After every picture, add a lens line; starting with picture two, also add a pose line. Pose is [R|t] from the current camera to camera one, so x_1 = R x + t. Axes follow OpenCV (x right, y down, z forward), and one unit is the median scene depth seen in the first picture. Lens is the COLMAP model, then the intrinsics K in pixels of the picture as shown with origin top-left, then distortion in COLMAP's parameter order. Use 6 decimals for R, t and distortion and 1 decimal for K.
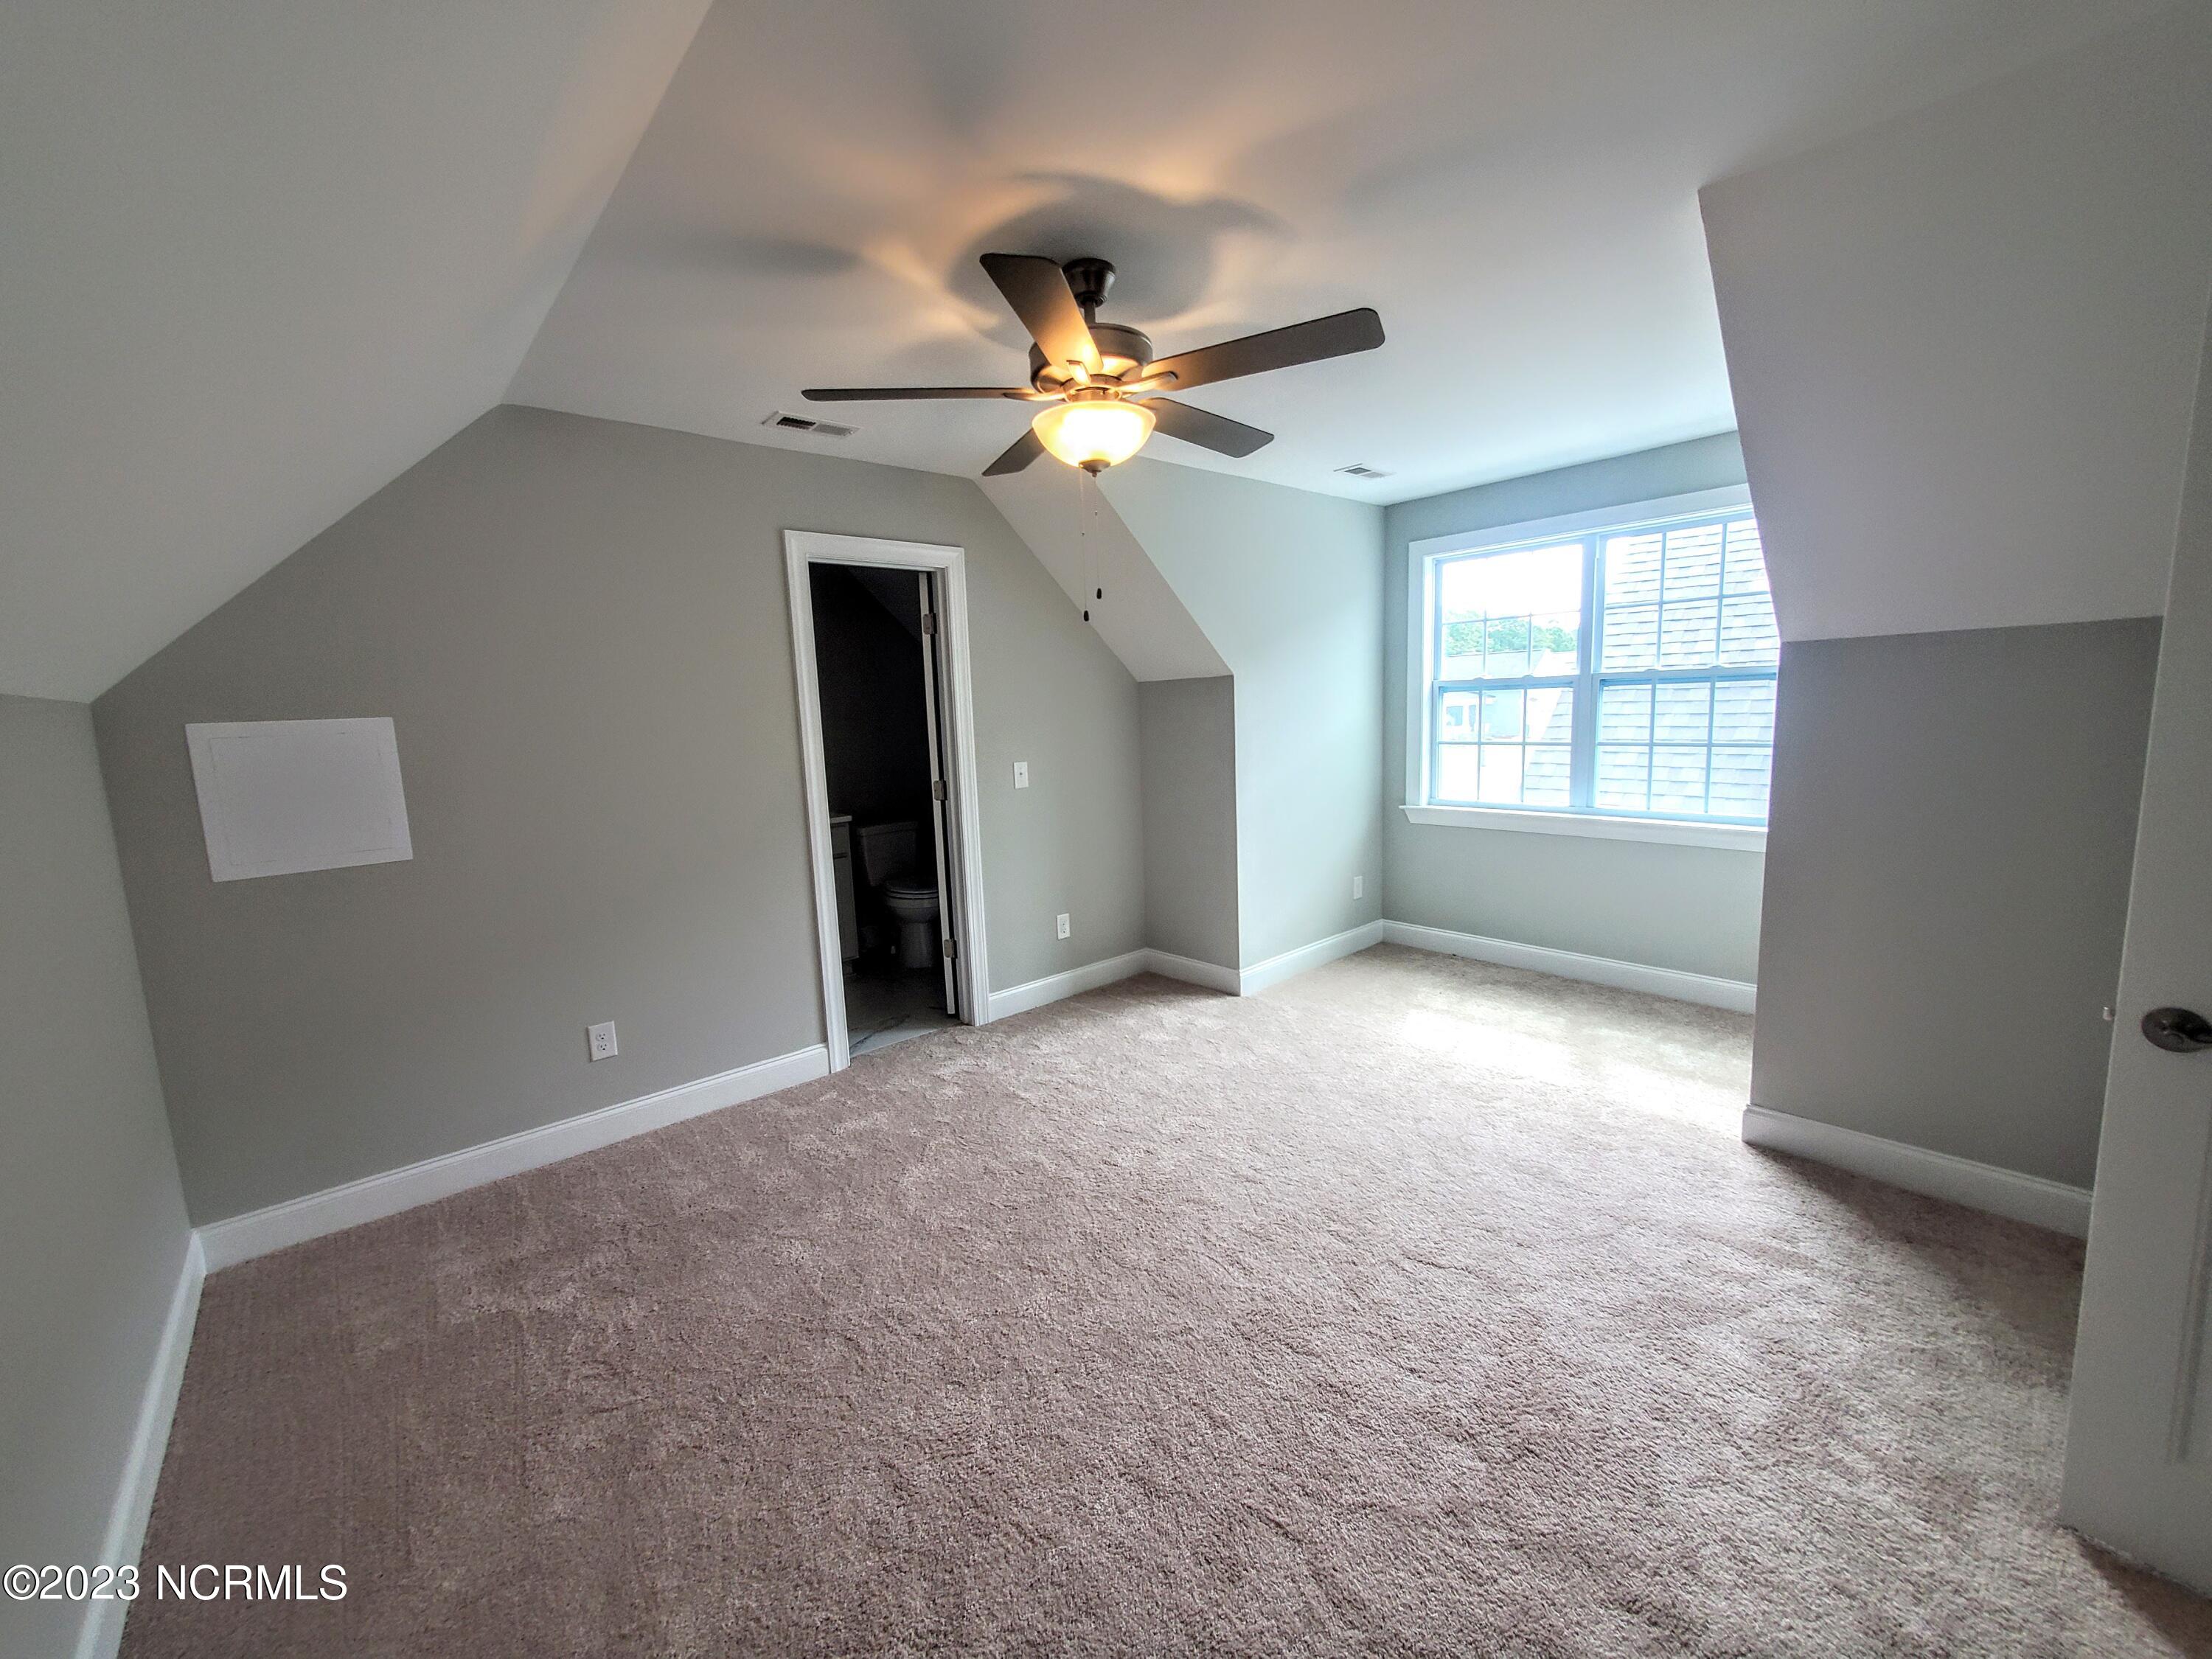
lens RADIAL K [[874.7, 0, 1109.4], [0, 874.7, 829.7], [0, 0, 1]] dist [-0.000064, -0.000091]
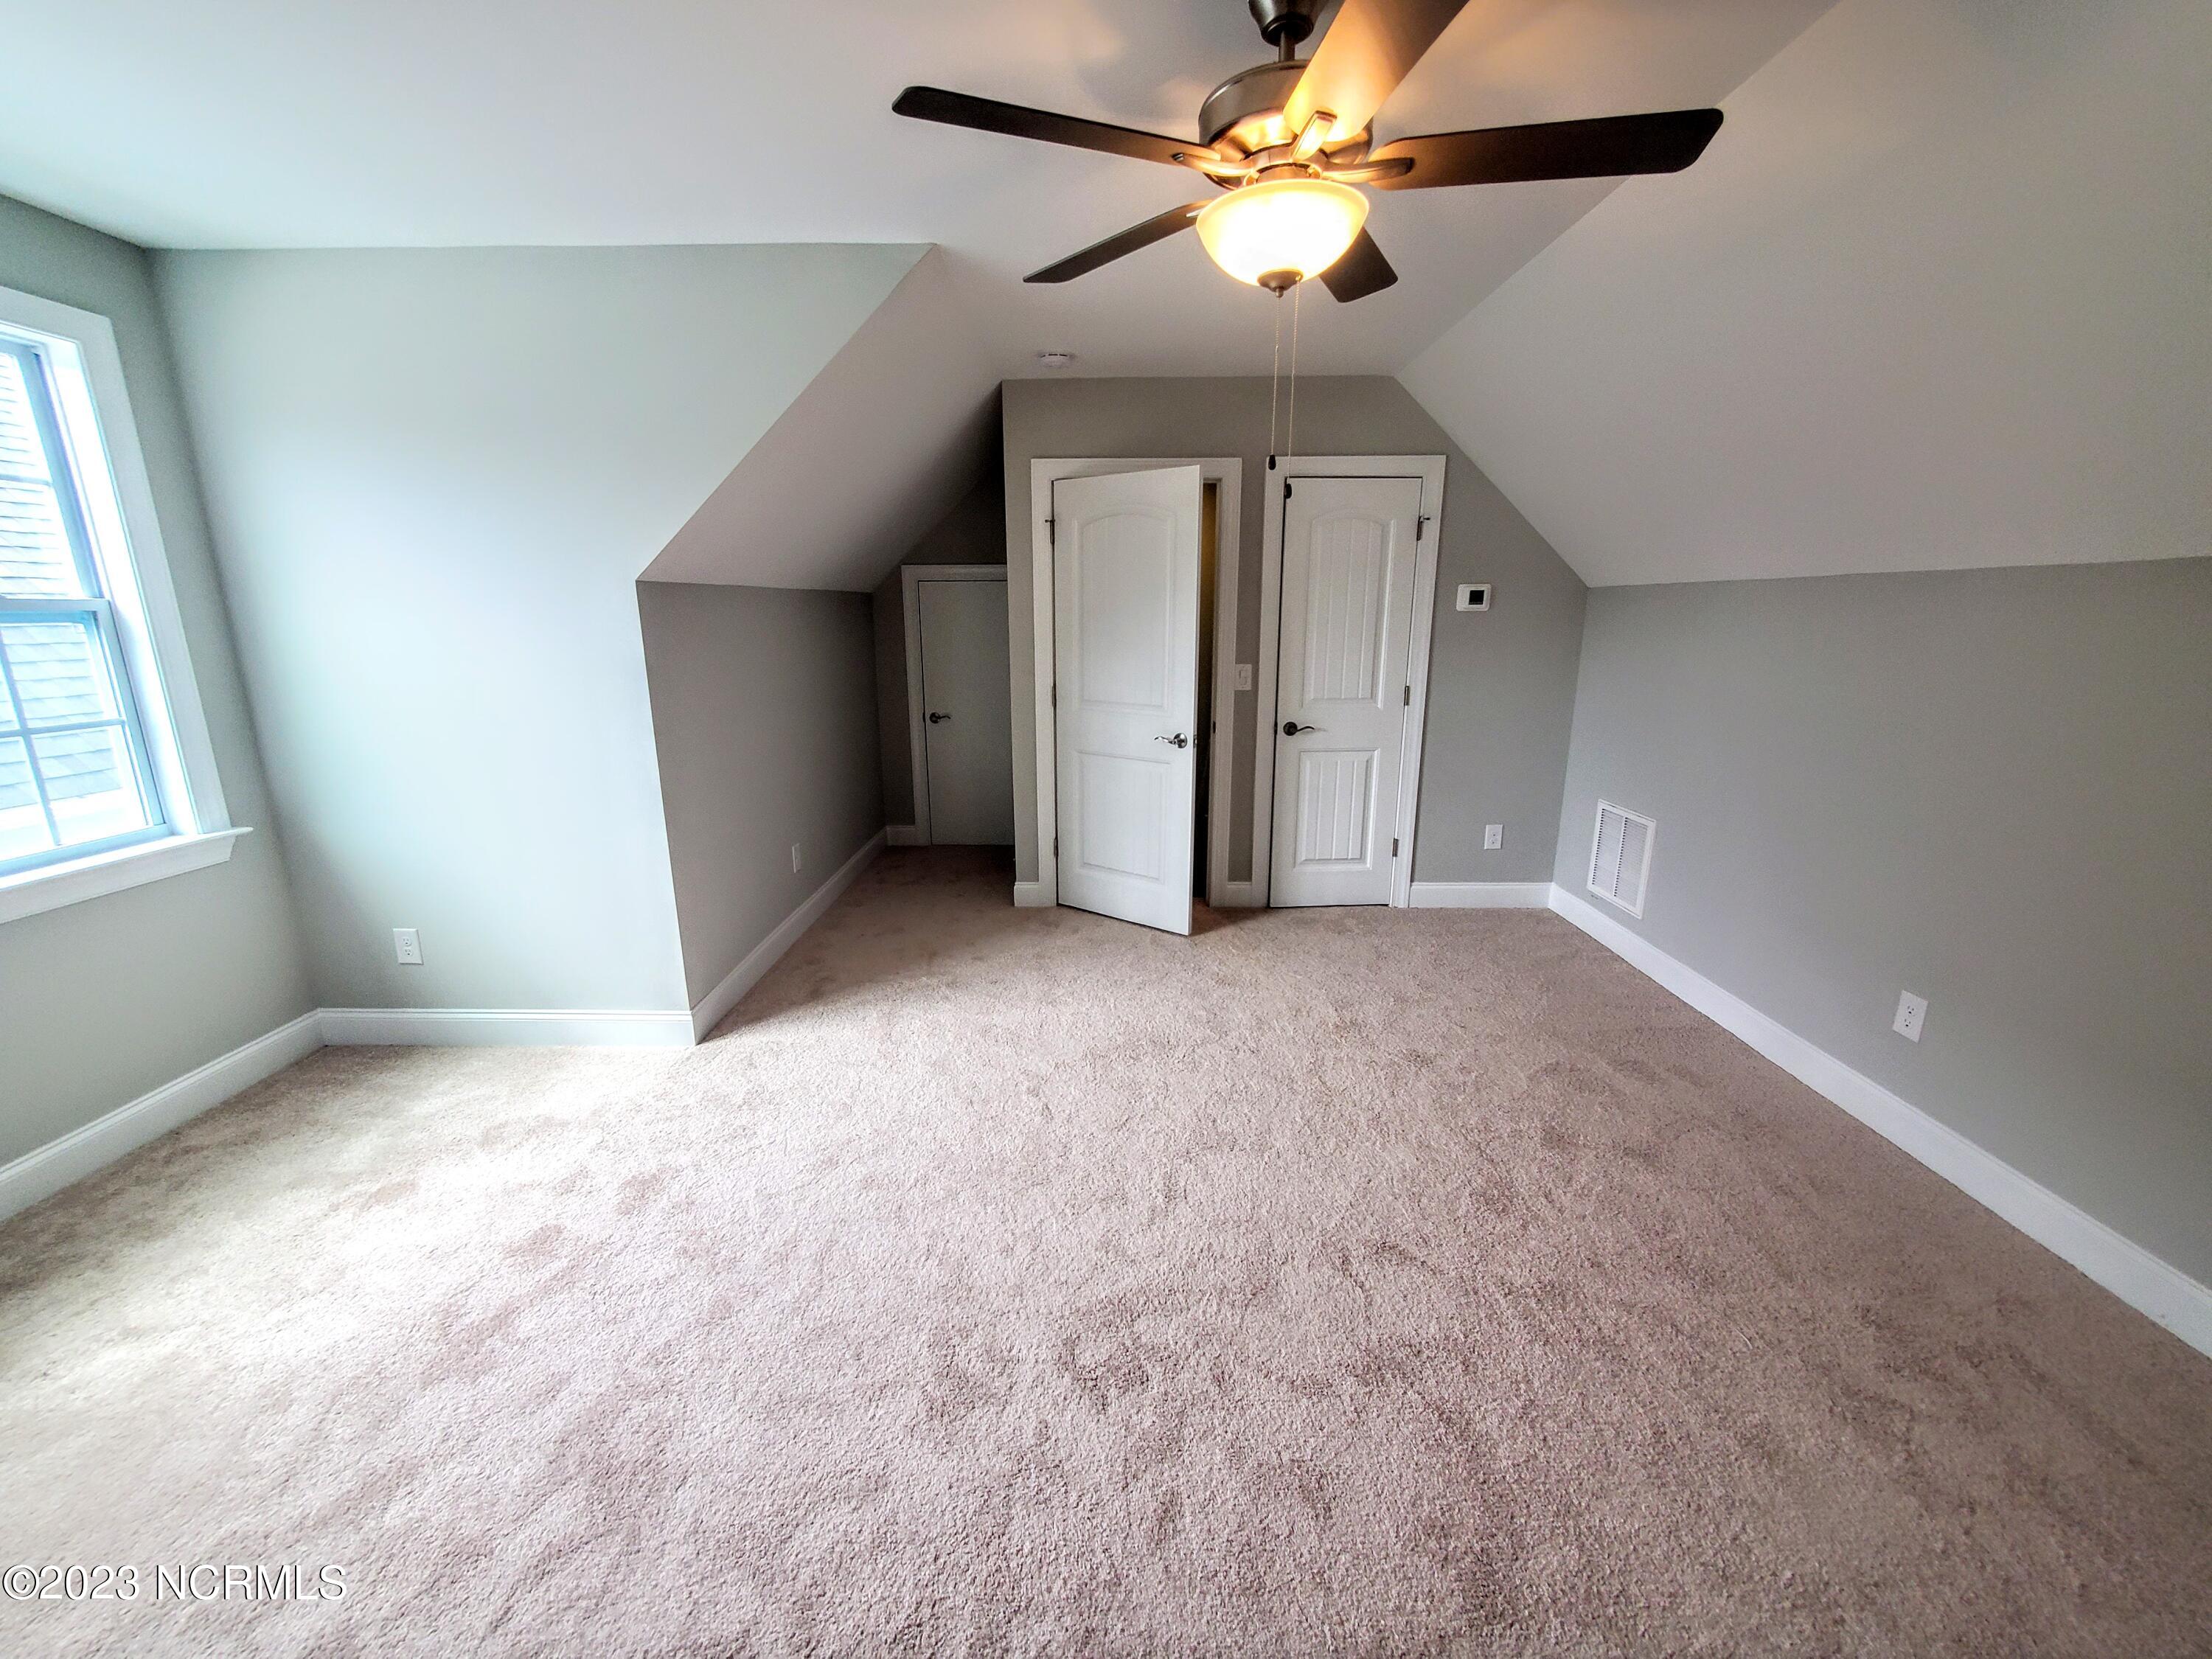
lens RADIAL K [[874.7, 0, 1104.5], [0, 874.7, 832.5], [0, 0, 1]] dist [-0.000064, -0.000091]
pose [[-0.754593, -0.115944, 0.645869, -0.292893], [0.121929, 0.942351, 0.311622, -0.152002], [-0.644765, 0.313898, -0.696954, 1.207617]]
